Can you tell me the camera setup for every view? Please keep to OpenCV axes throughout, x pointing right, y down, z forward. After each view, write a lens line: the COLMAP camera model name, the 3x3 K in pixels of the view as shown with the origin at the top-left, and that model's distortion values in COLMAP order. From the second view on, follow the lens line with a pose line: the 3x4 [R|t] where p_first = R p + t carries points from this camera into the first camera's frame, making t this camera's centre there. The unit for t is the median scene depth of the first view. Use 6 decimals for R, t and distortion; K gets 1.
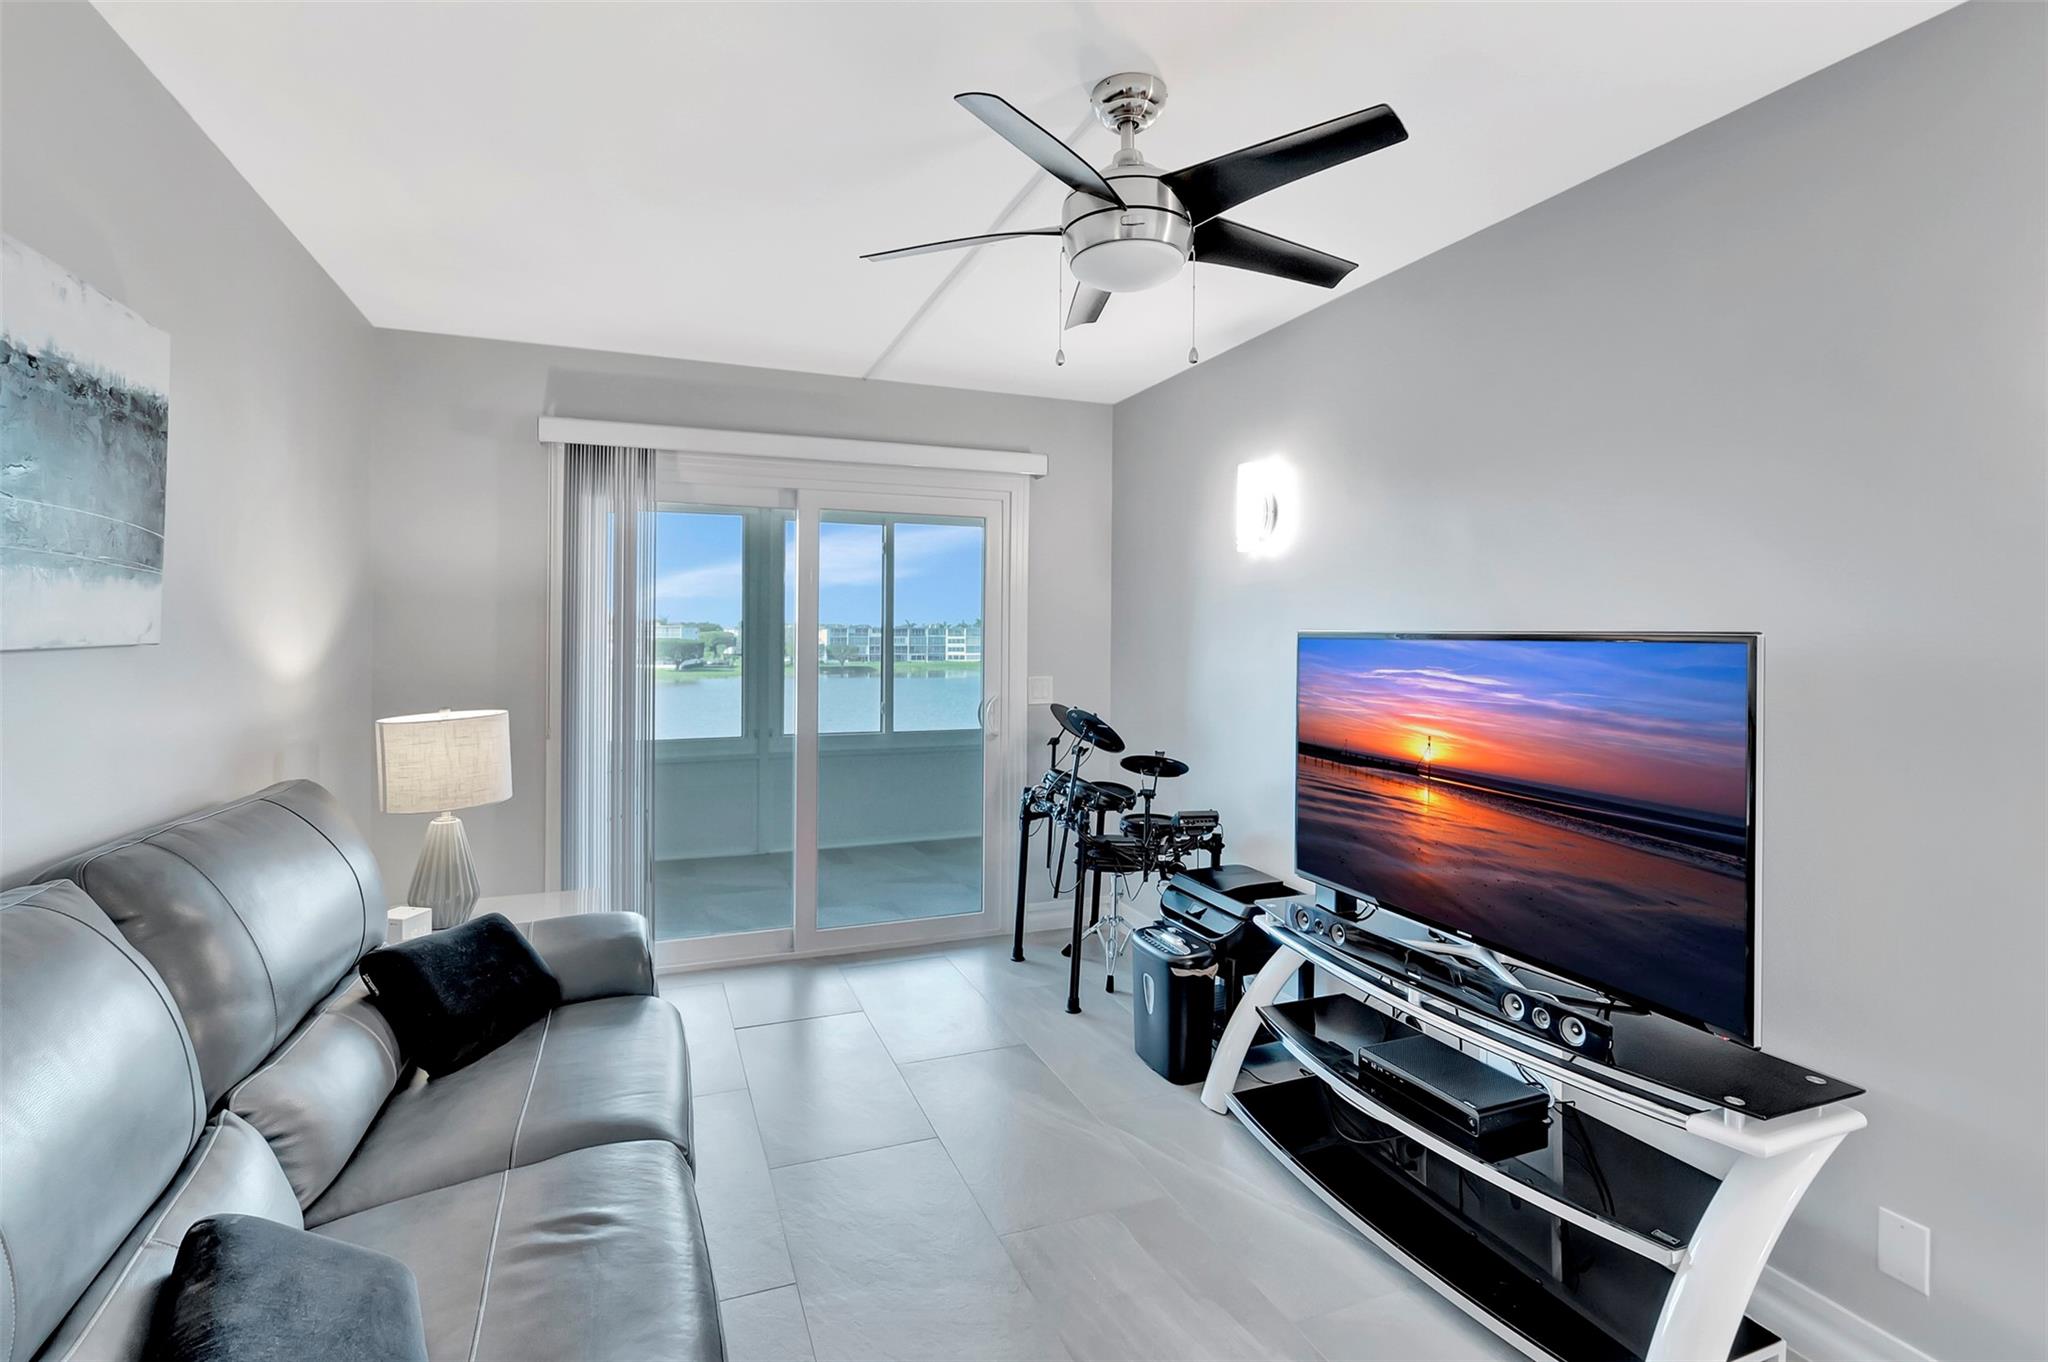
lens RADIAL K [[911.7, 0, 981.7], [0, 911.7, 611.2], [0, 0, 1]] dist [-0.002710, -0.001004]
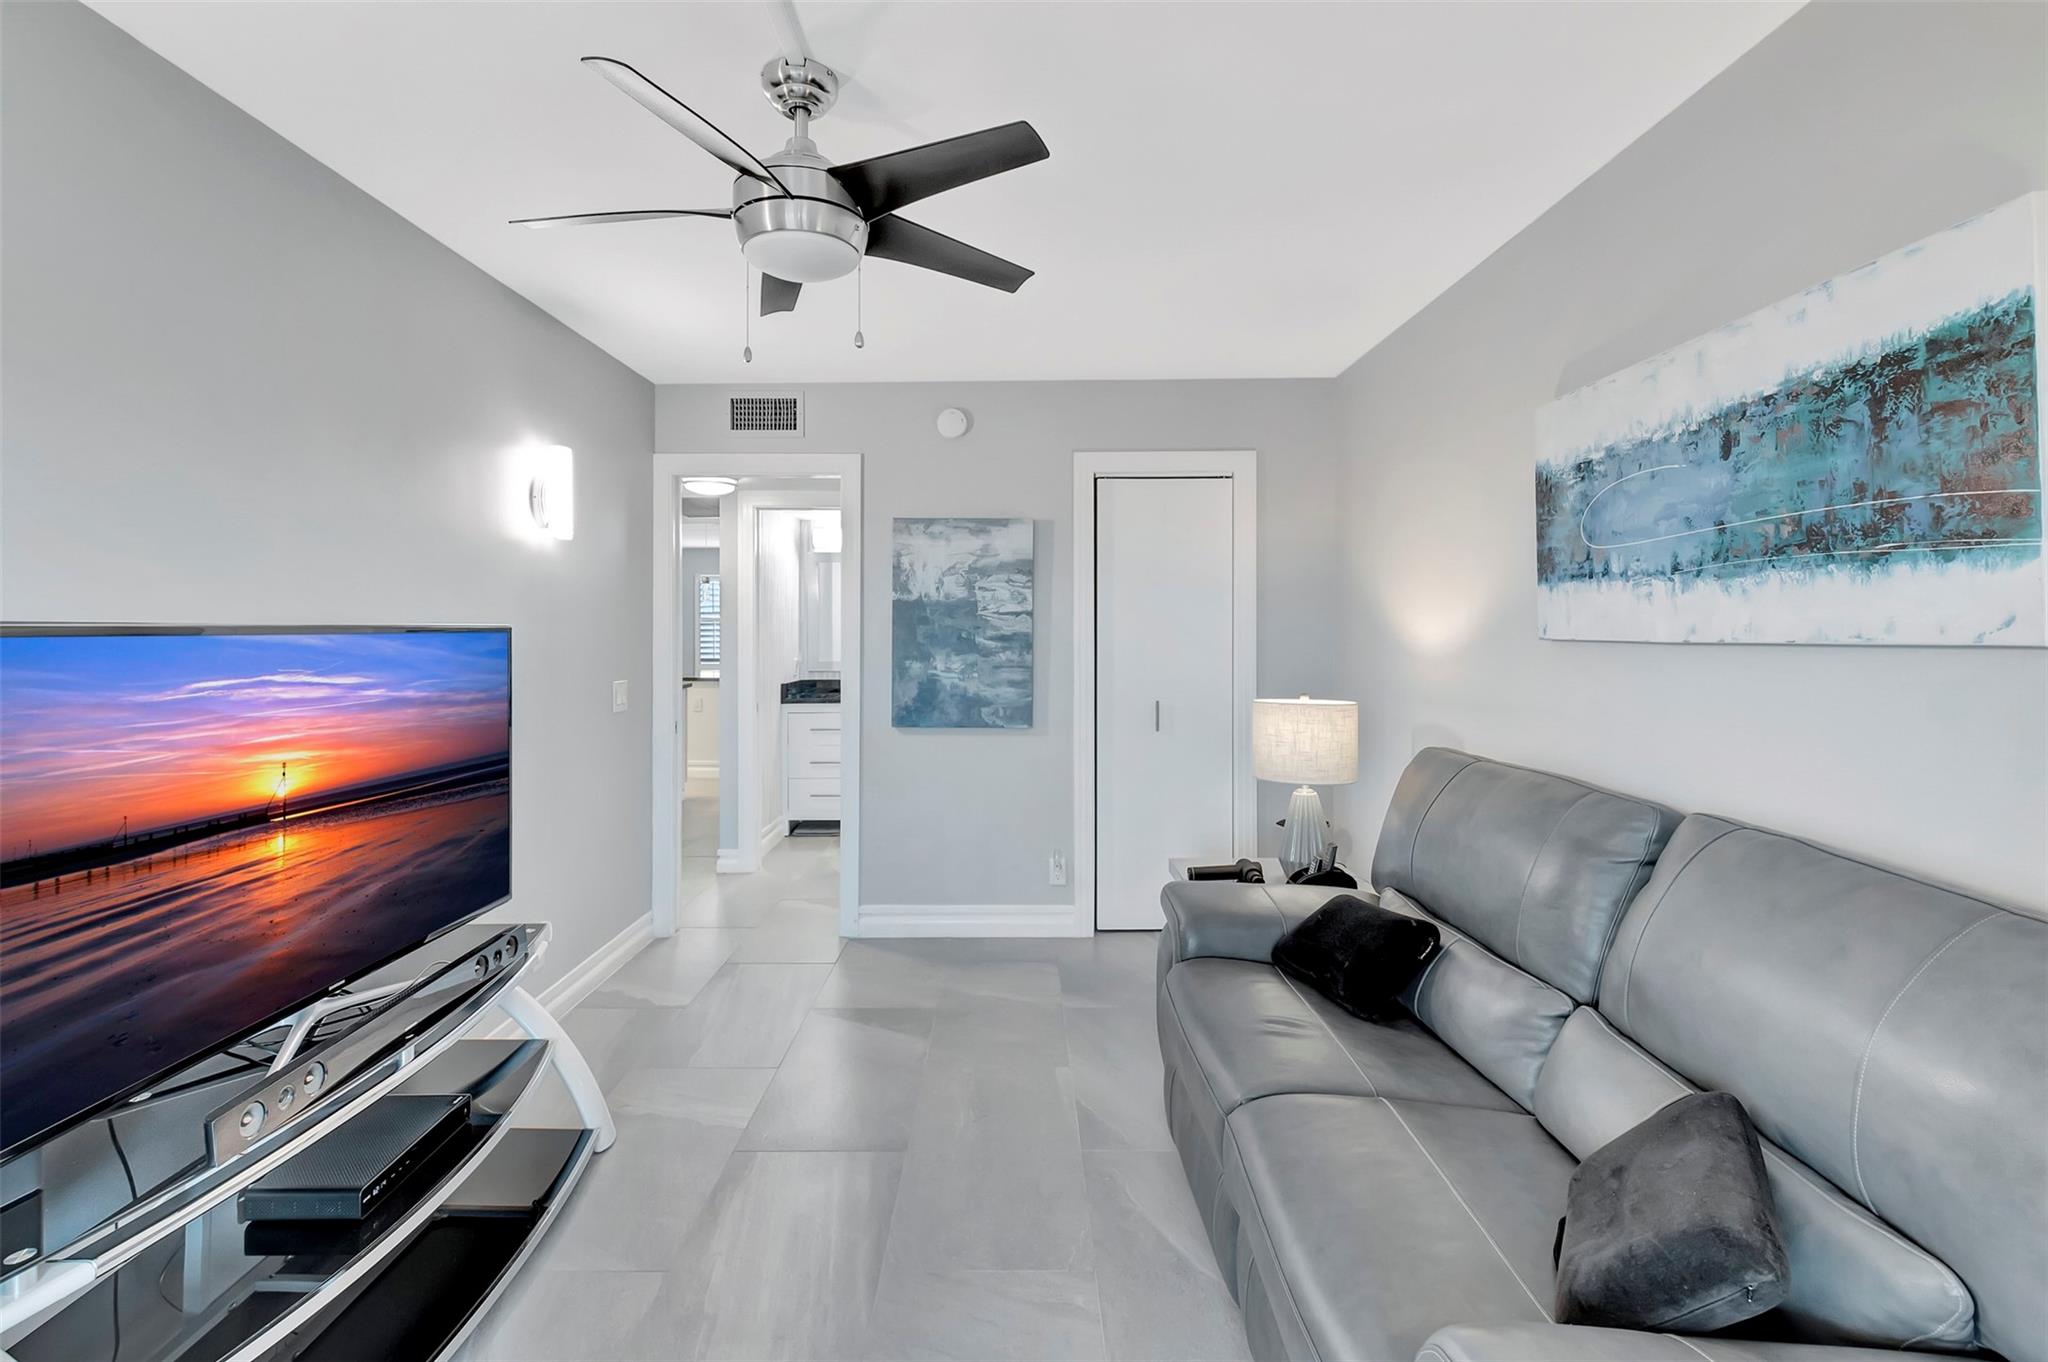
lens RADIAL K [[978.4, 0, 1039.2], [0, 978.4, 646.4], [0, 0, 1]] dist [-0.000119, 0.000053]
pose [[-0.934070, -0.011096, 0.356917, -0.374522], [-0.011820, 0.999930, 0.000153, 0.034616], [-0.356894, -0.004076, -0.934136, 1.540532]]
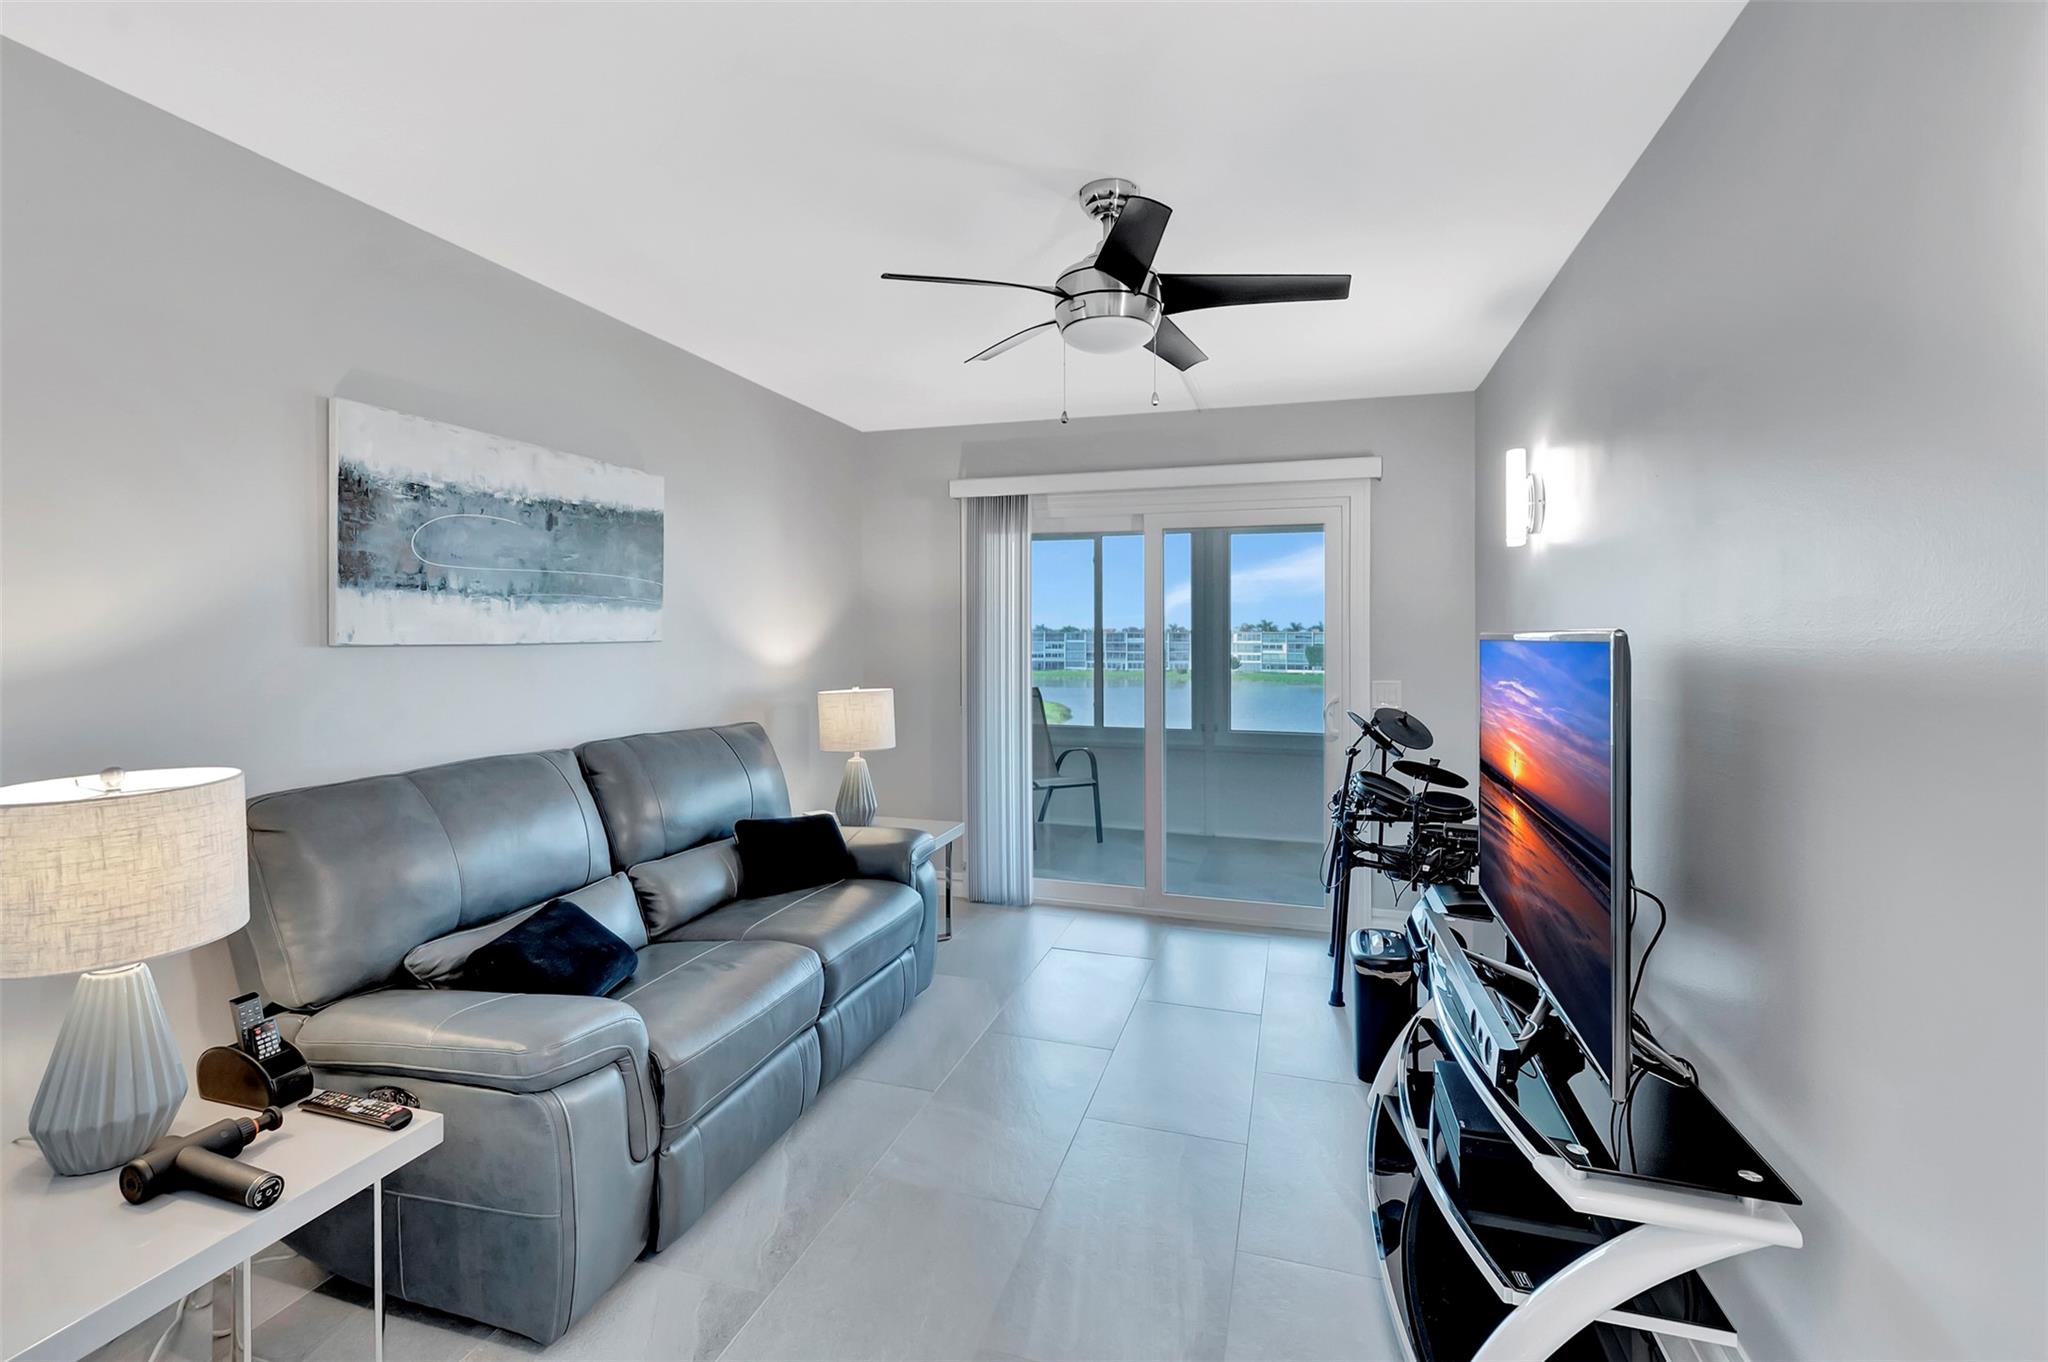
lens RADIAL K [[911.7, 0, 1039.2], [0, 911.7, 632.1], [0, 0, 1]] dist [-0.002710, -0.001004]
pose [[0.799551, -0.001364, -0.600597, 0.671377], [0.011071, 0.999861, 0.012468, 0.001454], [0.600496, -0.016618, 0.799455, -0.033979]]
